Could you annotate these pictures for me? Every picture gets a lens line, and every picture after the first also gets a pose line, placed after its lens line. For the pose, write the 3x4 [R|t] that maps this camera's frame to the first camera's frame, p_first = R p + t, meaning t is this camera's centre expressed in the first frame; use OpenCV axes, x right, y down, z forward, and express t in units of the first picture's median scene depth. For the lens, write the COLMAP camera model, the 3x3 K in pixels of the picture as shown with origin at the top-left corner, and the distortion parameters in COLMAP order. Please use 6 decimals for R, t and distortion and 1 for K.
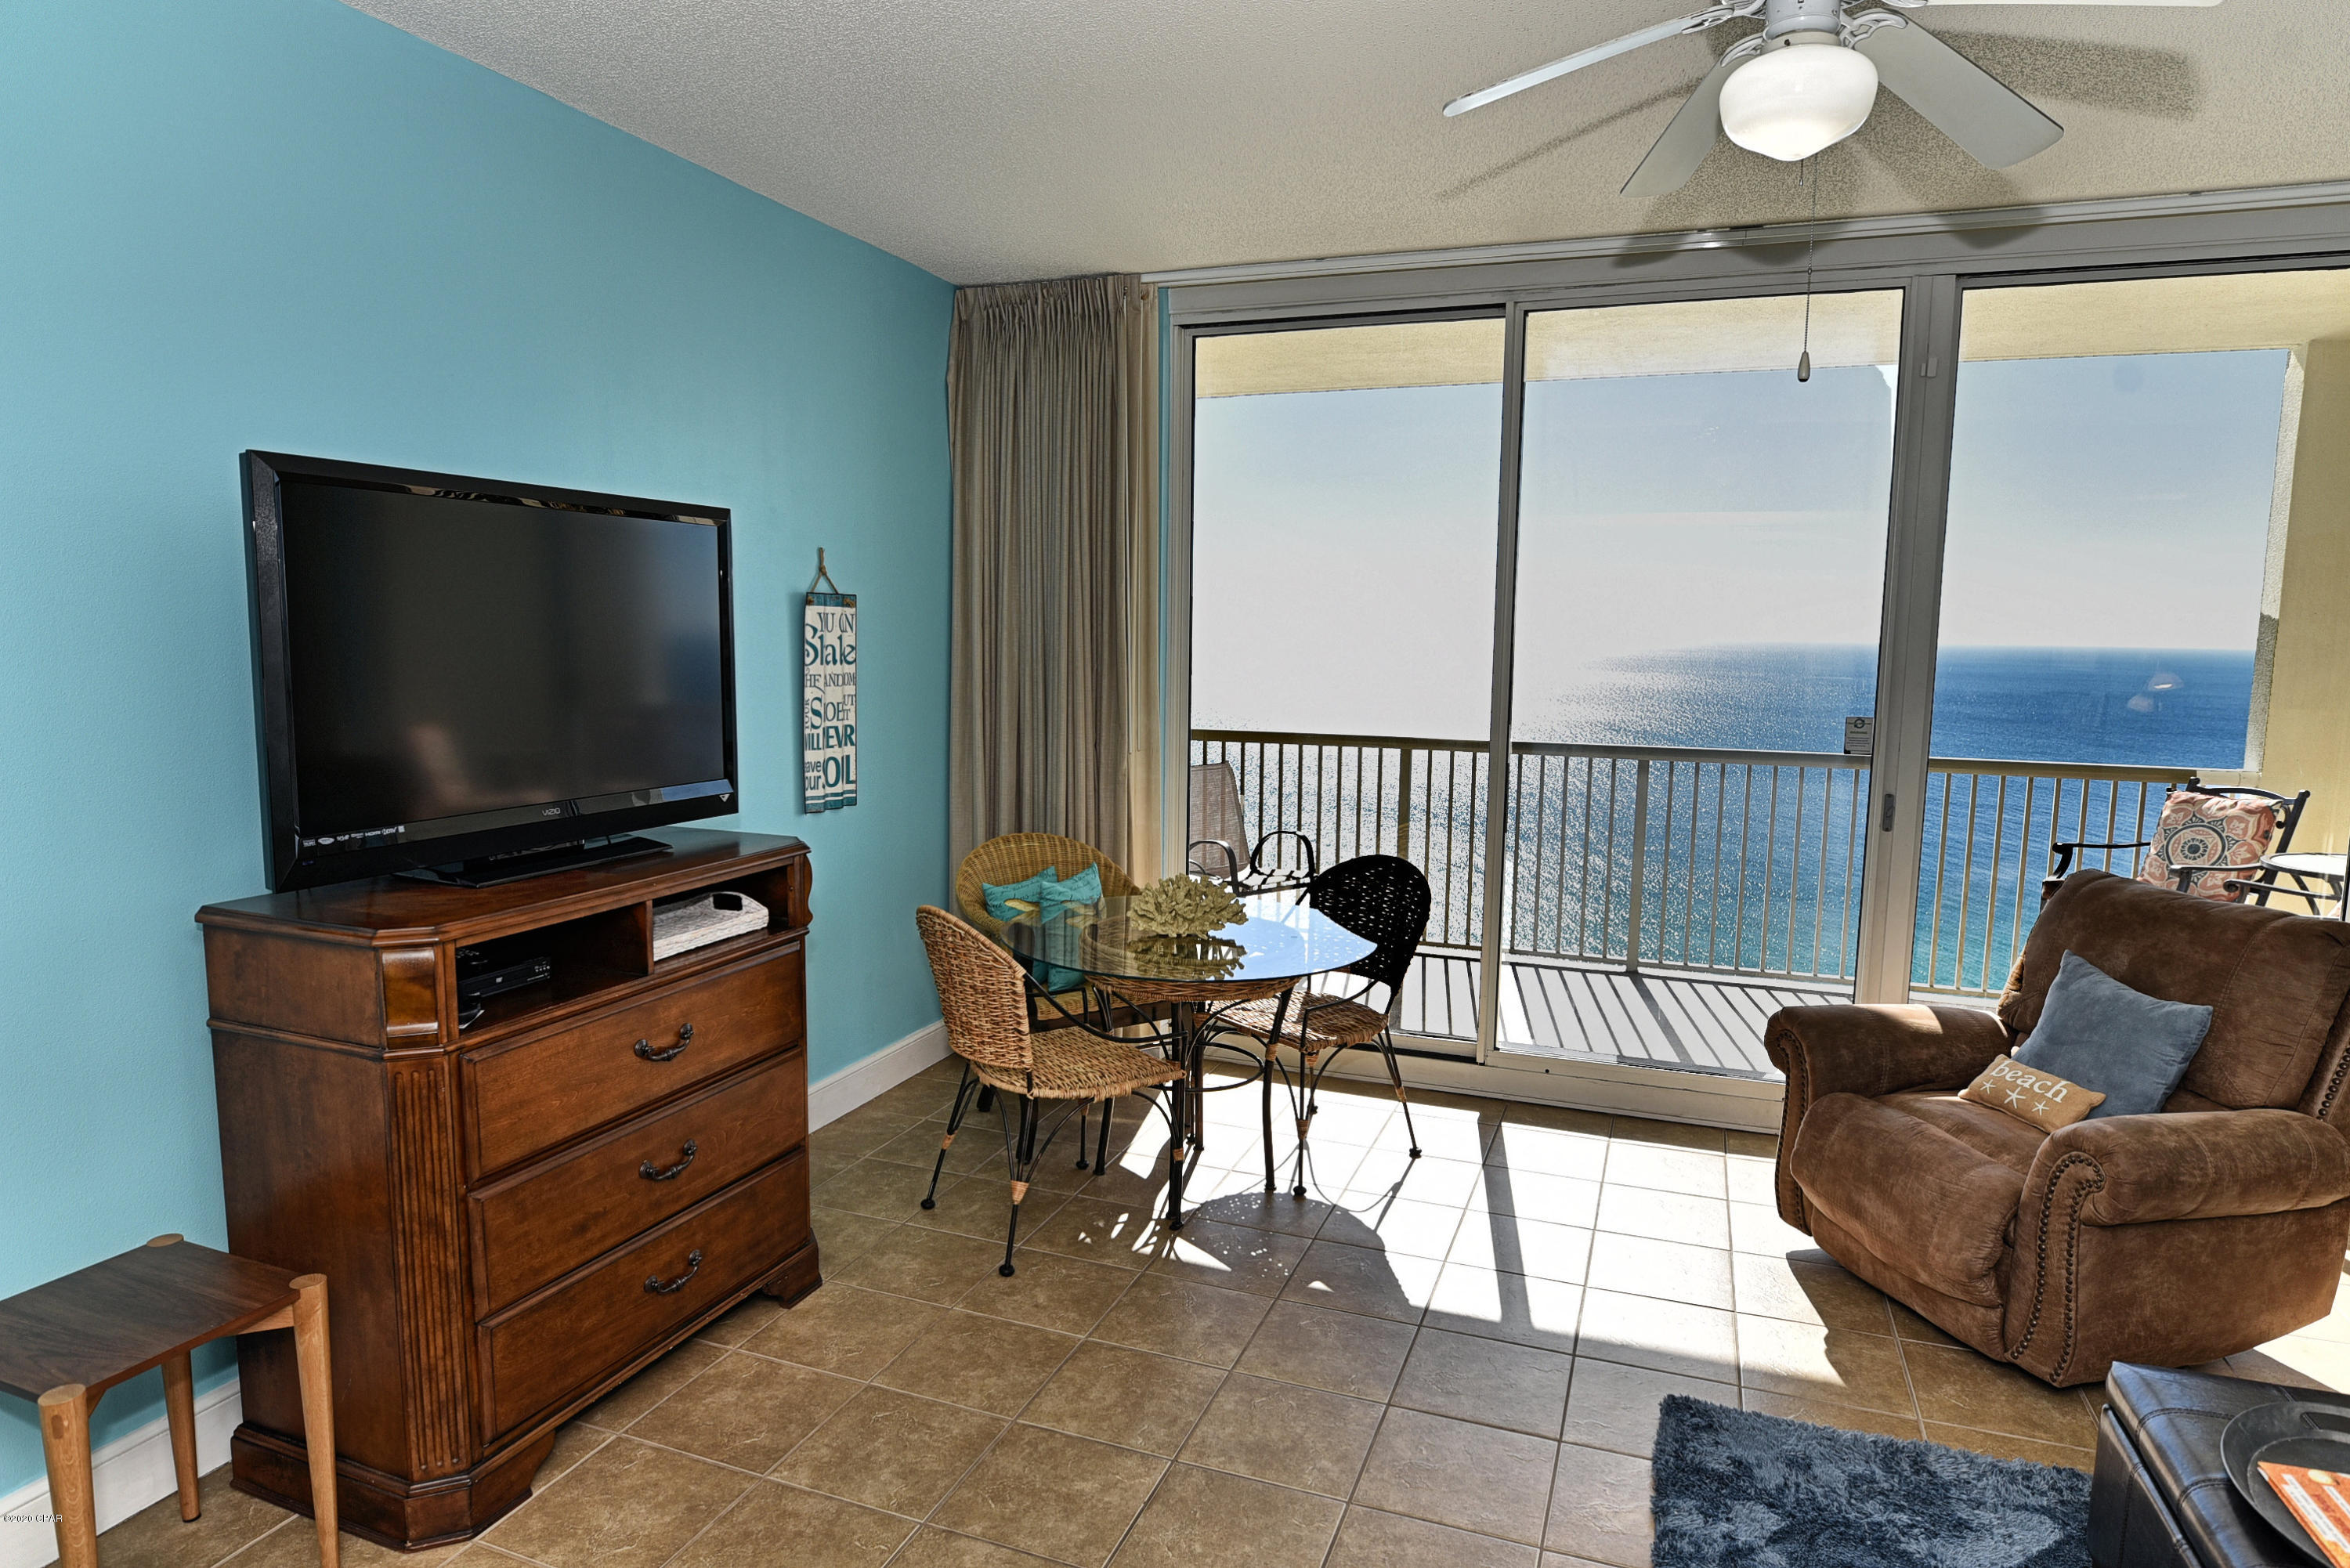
lens RADIAL K [[1353.2, 0, 1181.8], [0, 1353.2, 792.1], [0, 0, 1]] dist [-0.021911, -0.000951]
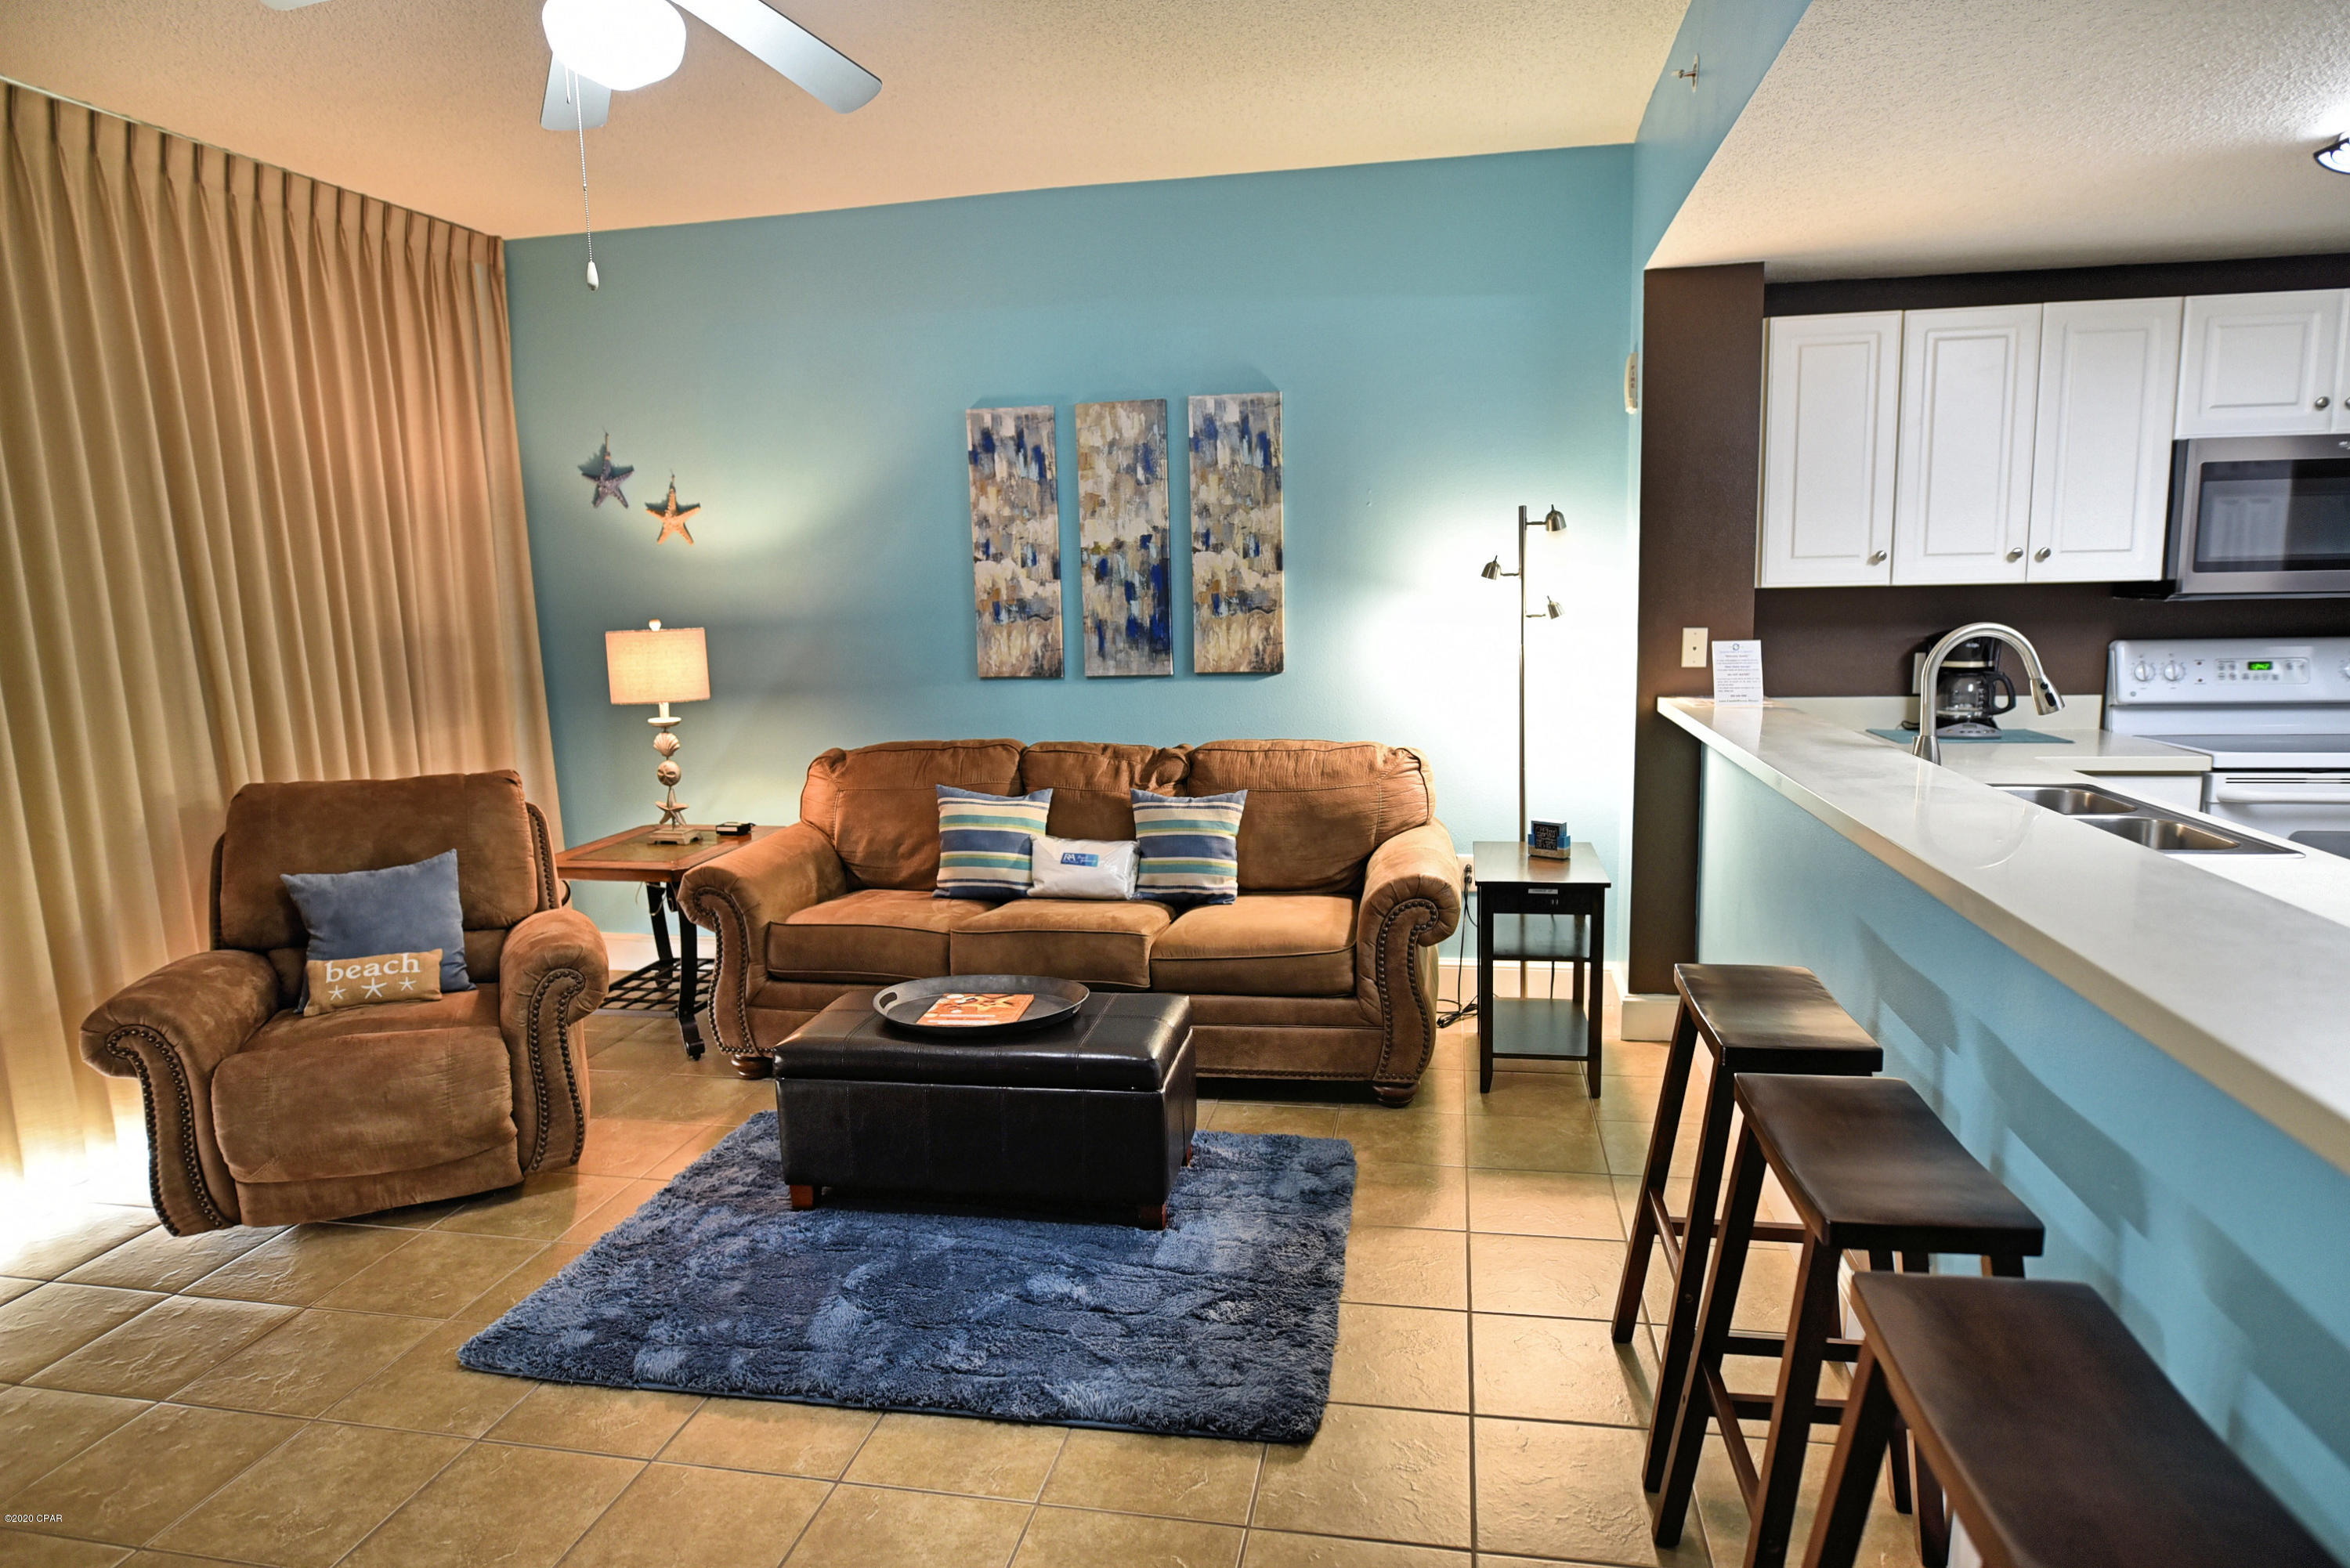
lens RADIAL K [[1353.2, 0, 1183.1], [0, 1353.2, 788.6], [0, 0, 1]] dist [-0.021911, -0.000951]
pose [[-0.165429, -0.157578, 0.973551, -0.415583], [0.145477, 0.972455, 0.182121, -0.021076], [-0.975433, 0.171758, -0.137949, 0.416924]]
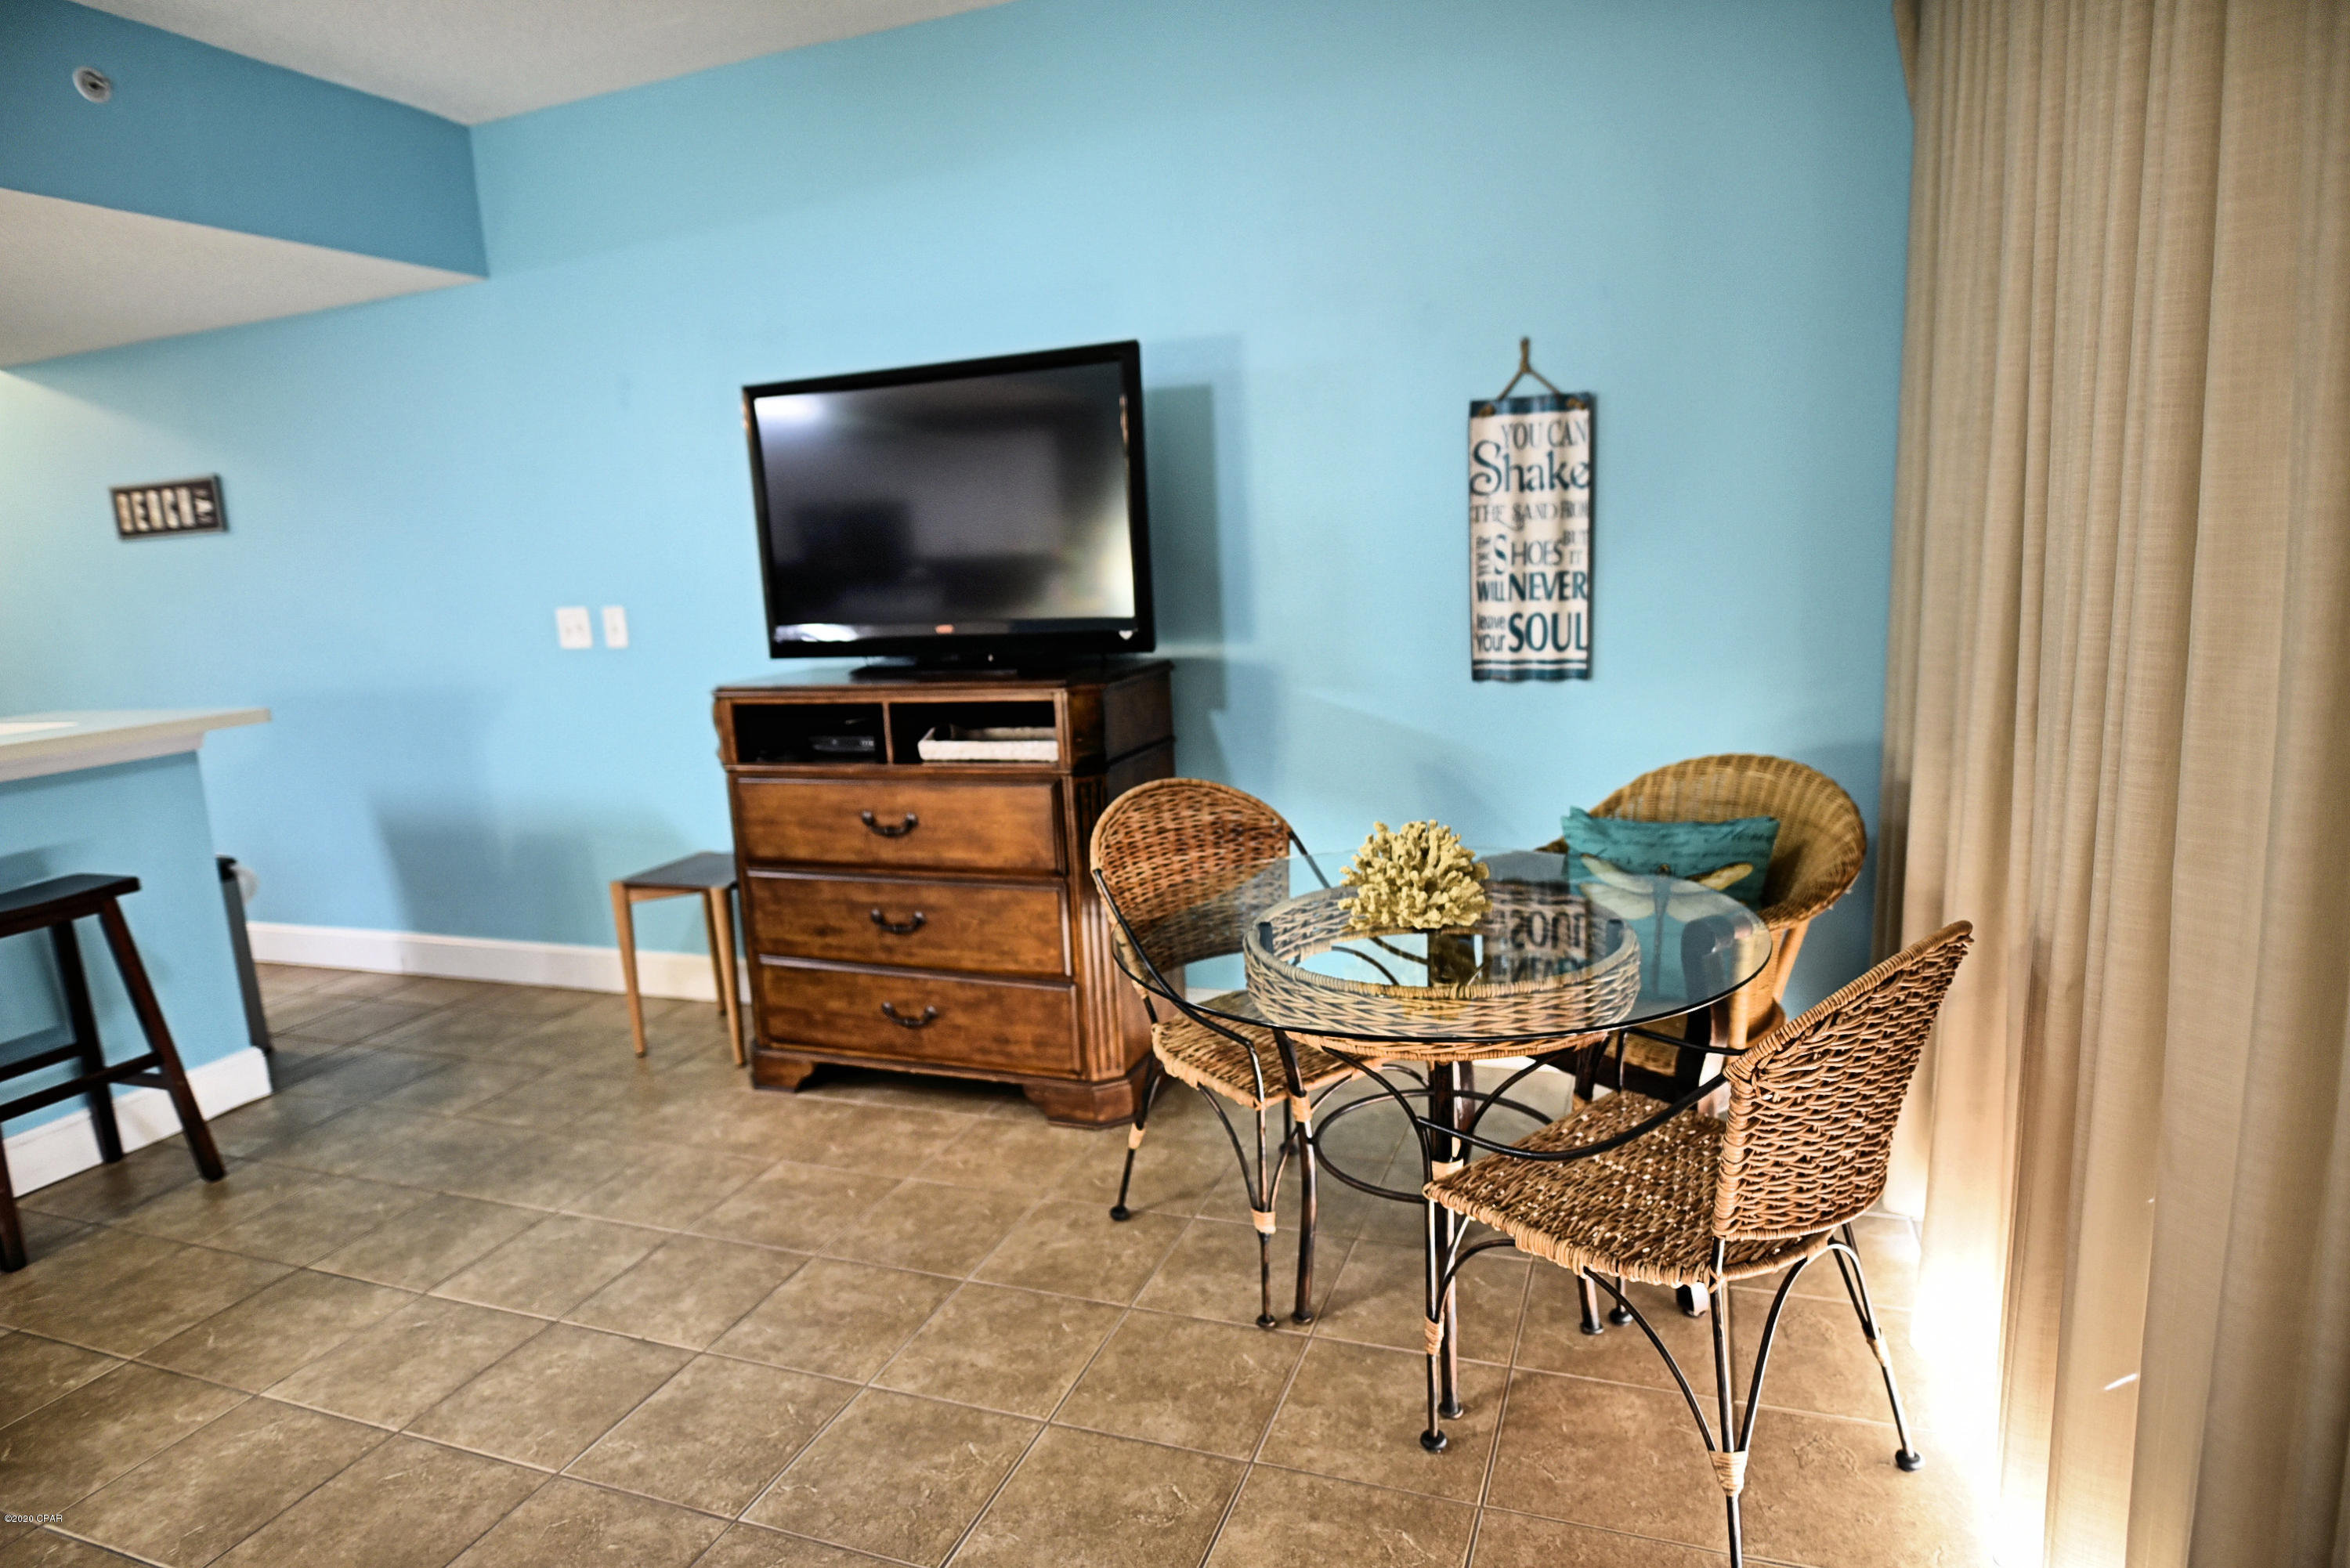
lens RADIAL K [[1353.2, 0, 1176.5], [0, 1353.2, 790.0], [0, 0, 1]] dist [-0.021911, -0.000951]
pose [[-0.001005, 0.162777, -0.986662, 0.581757], [-0.068392, 0.984341, 0.162464, -0.041831], [0.997658, 0.067644, 0.010143, 0.883988]]
